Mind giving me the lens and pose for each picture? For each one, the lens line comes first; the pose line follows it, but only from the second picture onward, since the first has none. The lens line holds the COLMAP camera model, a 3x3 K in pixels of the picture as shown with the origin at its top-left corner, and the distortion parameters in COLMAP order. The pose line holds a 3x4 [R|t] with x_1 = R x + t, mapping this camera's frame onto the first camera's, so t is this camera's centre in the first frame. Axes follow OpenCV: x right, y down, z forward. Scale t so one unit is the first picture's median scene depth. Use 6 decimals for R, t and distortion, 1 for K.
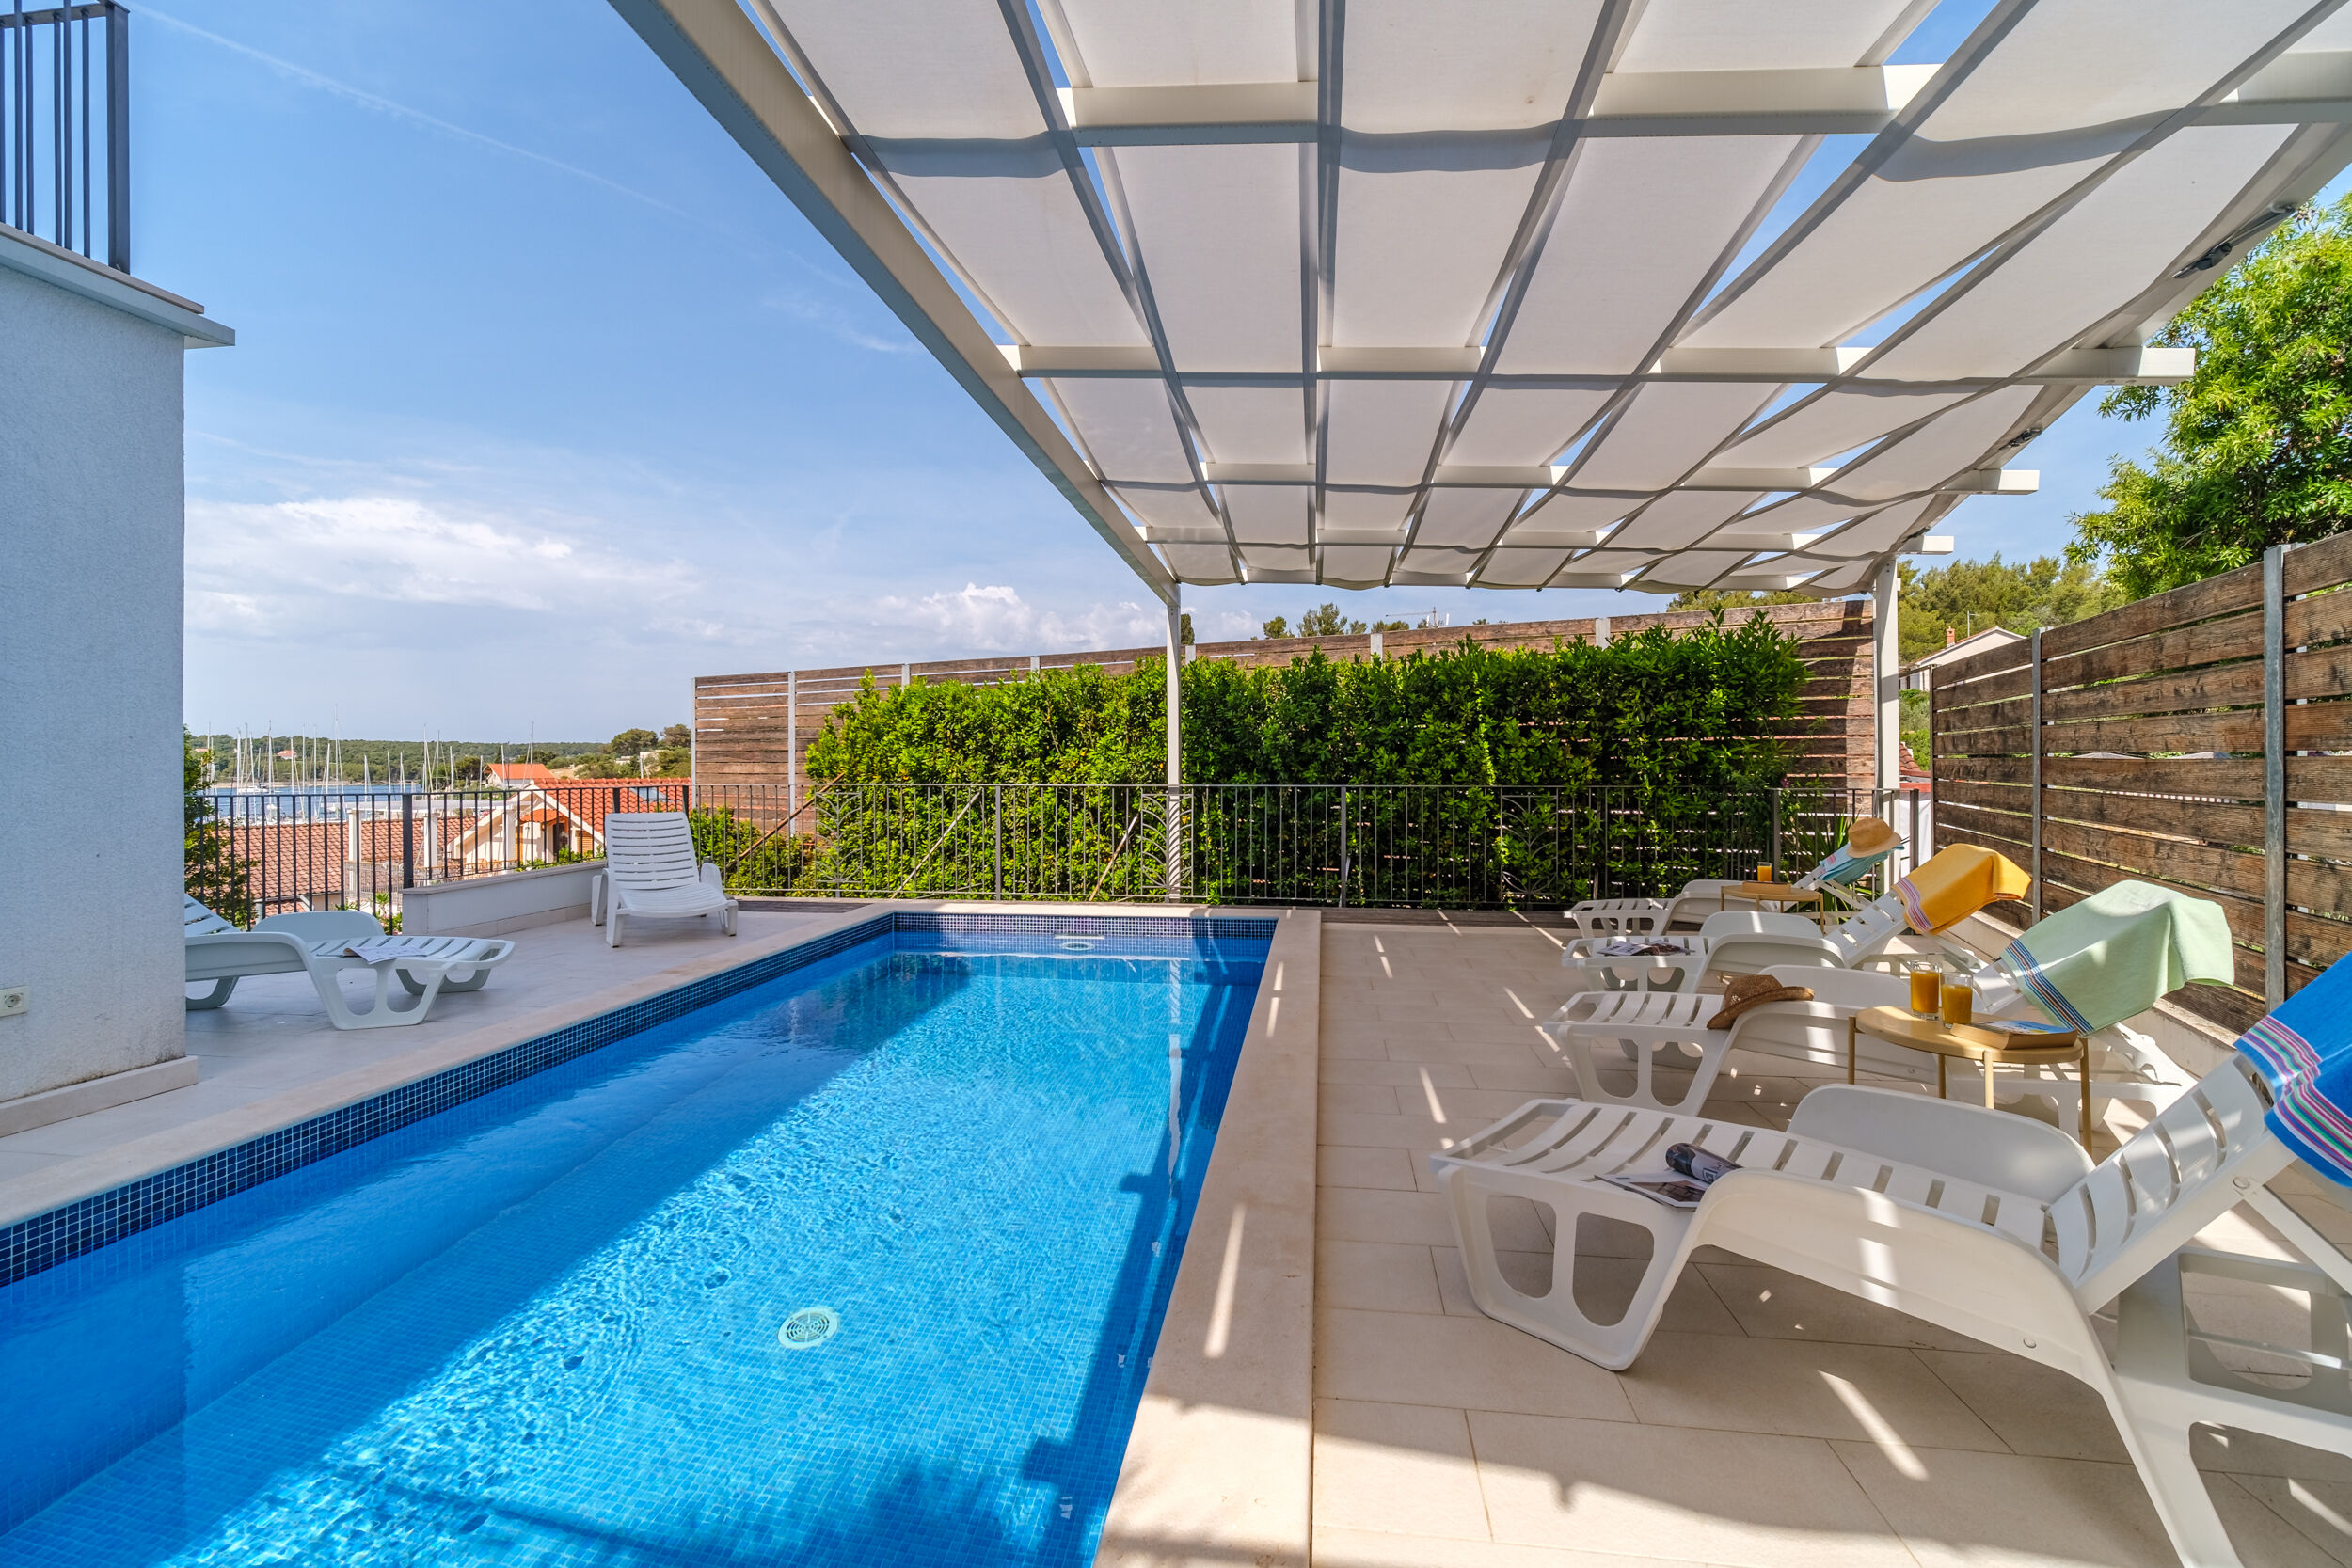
lens RADIAL K [[980.4, 0, 1180.5], [0, 980.4, 752.2], [0, 0, 1]] dist [-0.001249, -0.000162]
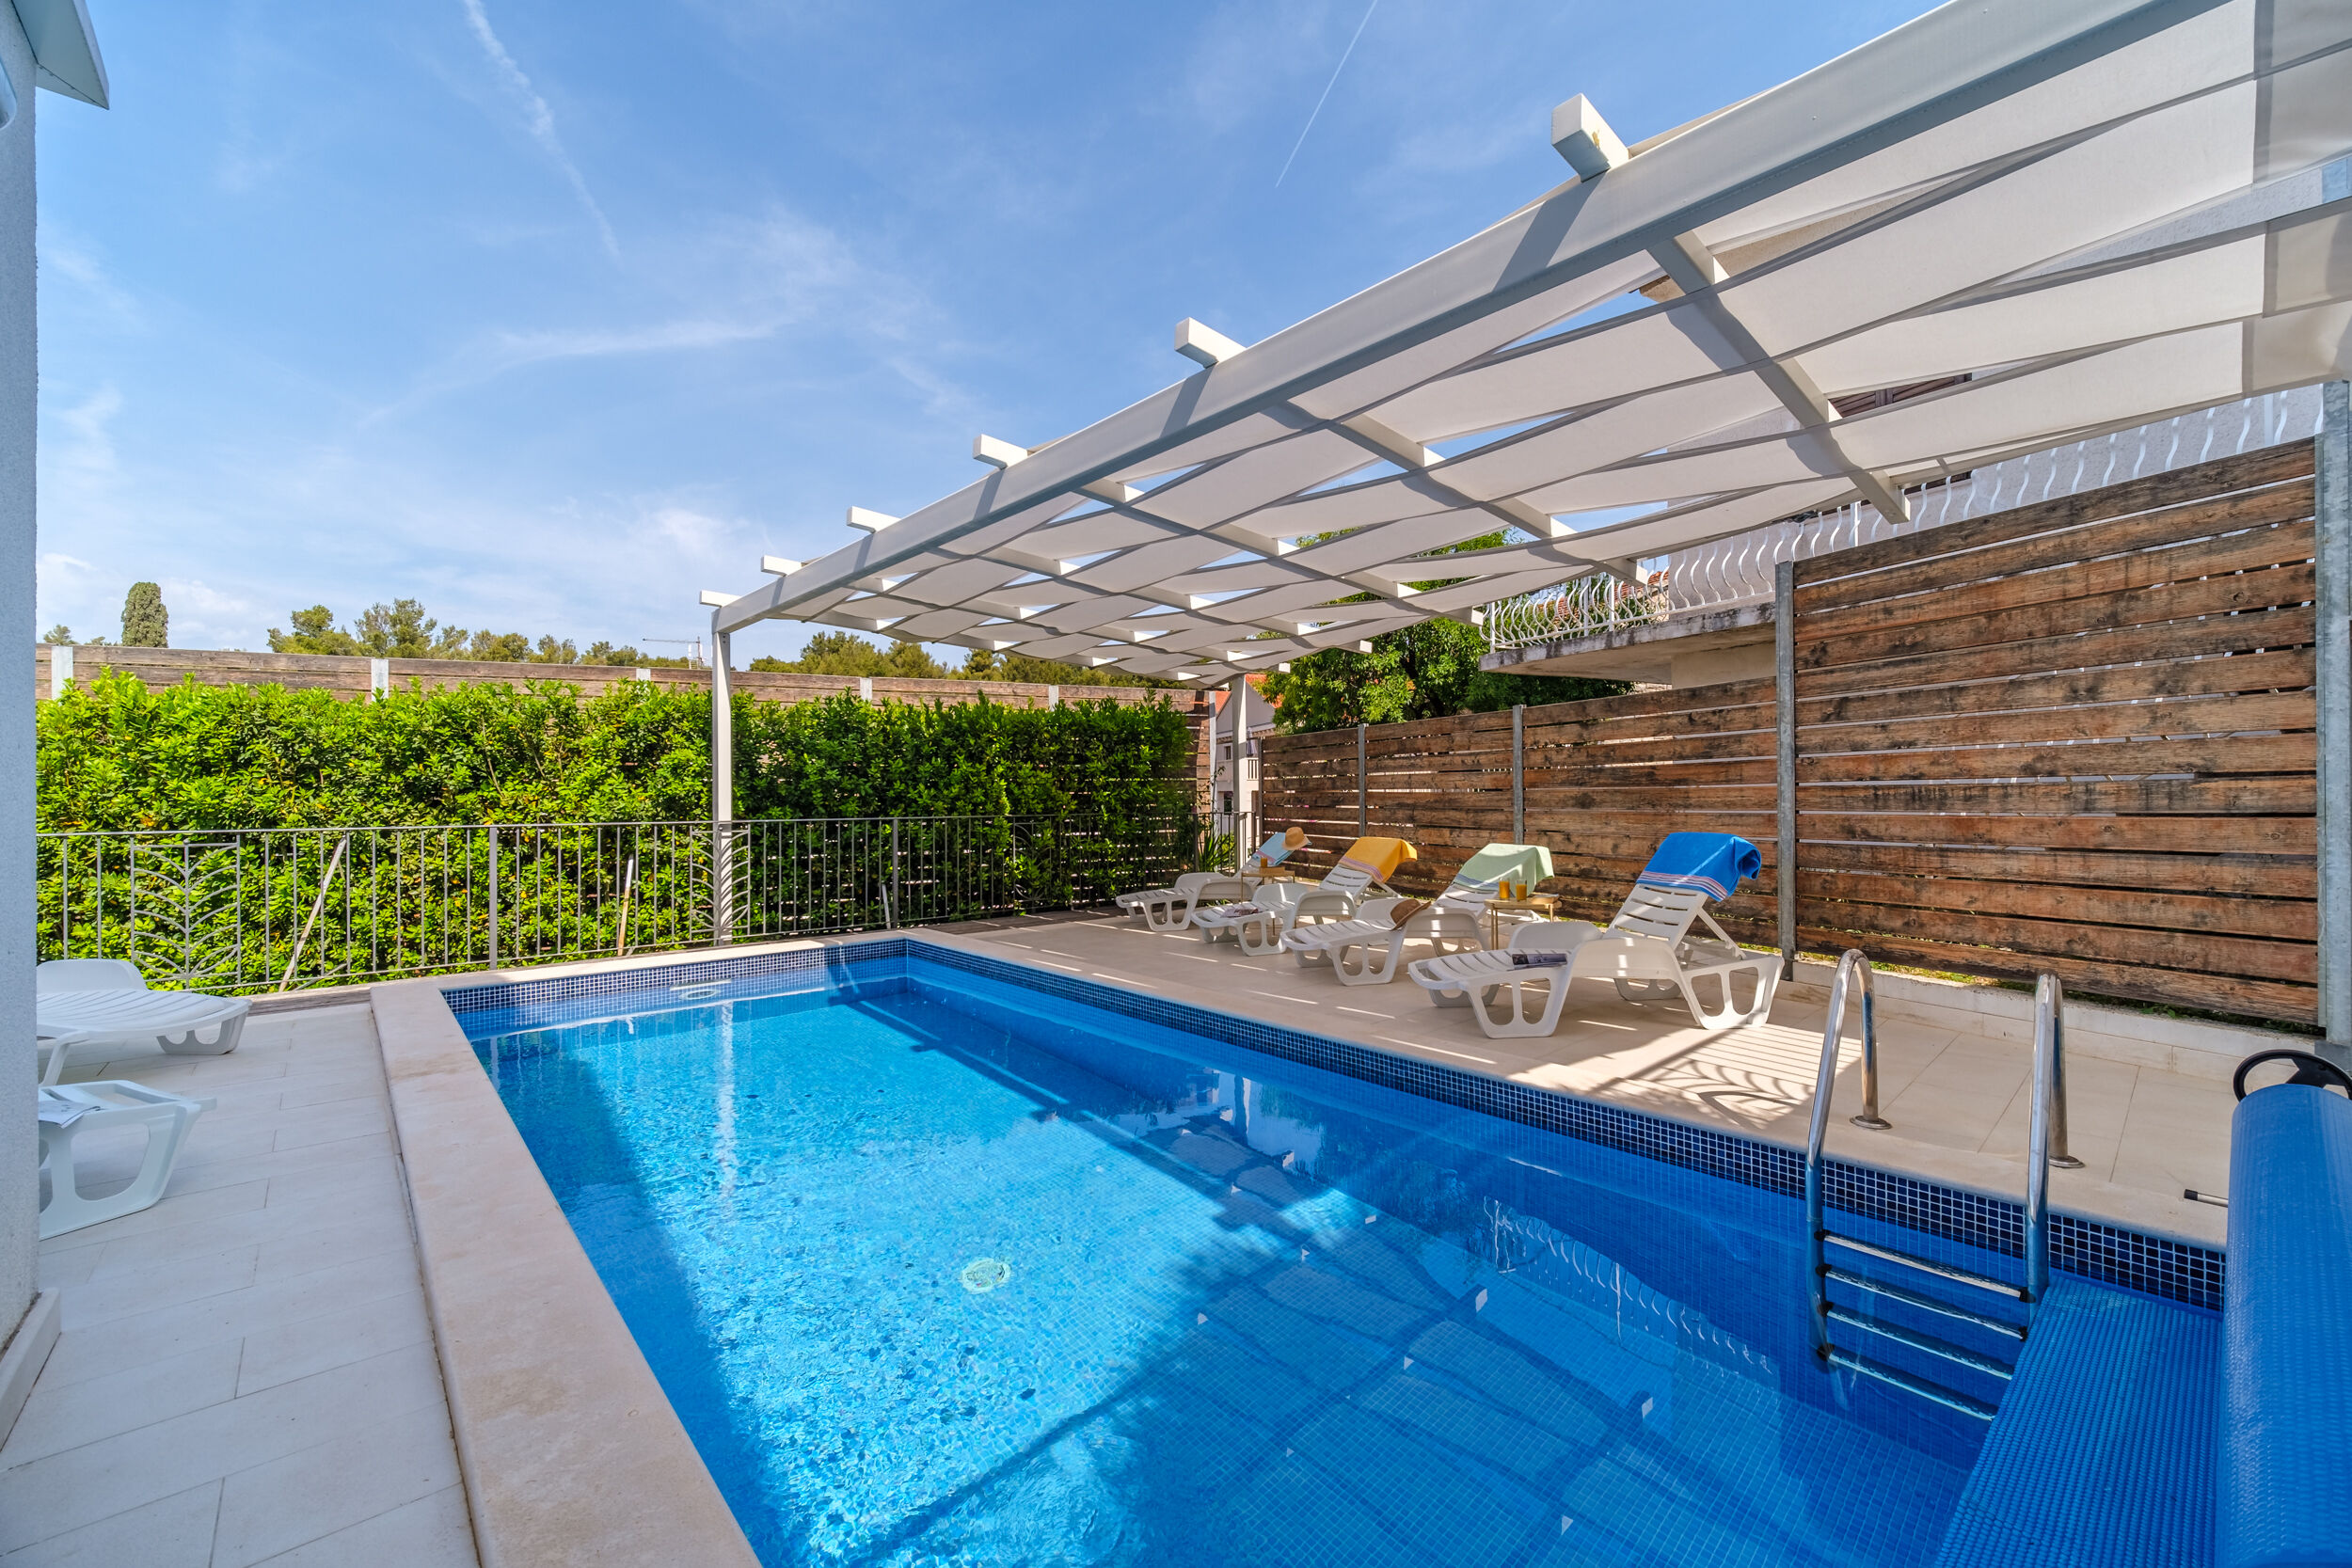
lens RADIAL K [[957.7, 0, 1240.7], [0, 957.7, 783.2], [0, 0, 1]] dist [-0.000485, -0.000095]
pose [[0.604711, 0.008660, 0.796398, -0.468199], [-0.002746, 0.999958, -0.008788, 0.003510], [-0.796440, 0.003127, 0.604709, 0.037750]]
